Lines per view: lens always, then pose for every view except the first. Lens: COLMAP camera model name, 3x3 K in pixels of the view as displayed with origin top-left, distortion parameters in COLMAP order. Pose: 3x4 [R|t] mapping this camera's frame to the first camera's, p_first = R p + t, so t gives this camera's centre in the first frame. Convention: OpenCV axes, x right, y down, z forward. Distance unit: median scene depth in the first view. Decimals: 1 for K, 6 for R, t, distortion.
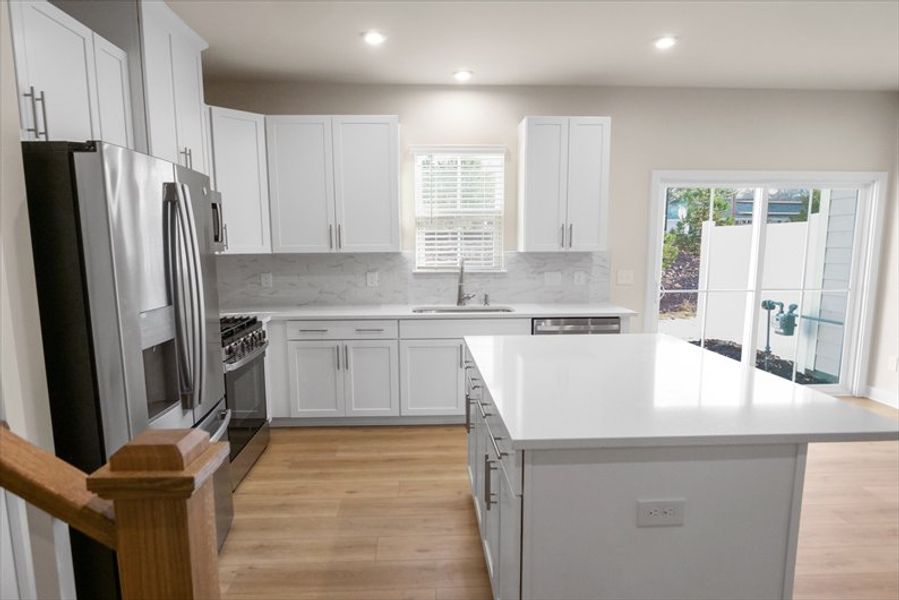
lens RADIAL K [[582.9, 0, 452.6], [0, 582.9, 301.4], [0, 0, 1]] dist [-0.018855, -0.000371]
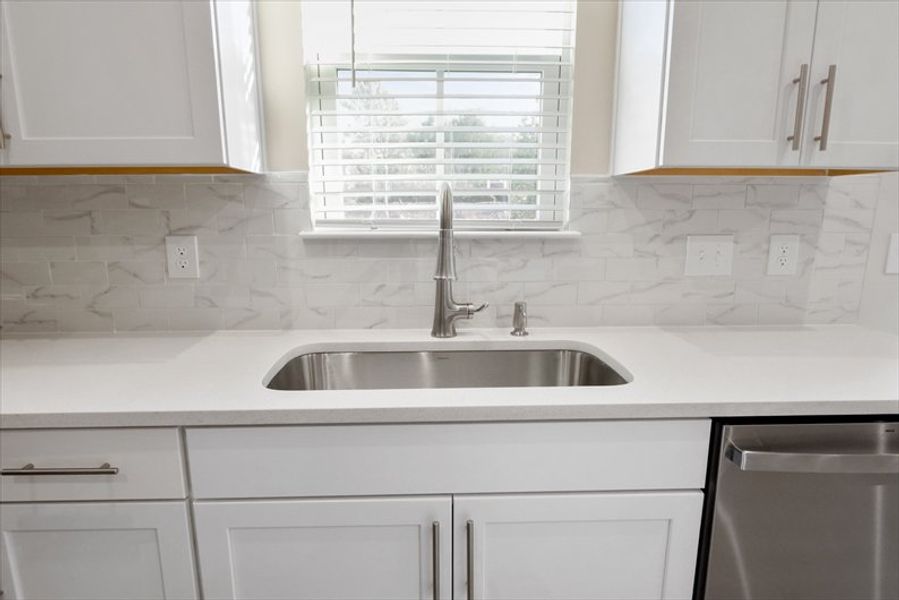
lens RADIAL K [[582.9, 0, 449.8], [0, 582.9, 309.4], [0, 0, 1]] dist [-0.018855, -0.000371]
pose [[0.999978, 0.003784, -0.005386, 0.019086], [-0.003397, 0.997538, 0.070047, -0.031553], [0.005638, -0.070027, 0.997529, 0.661917]]
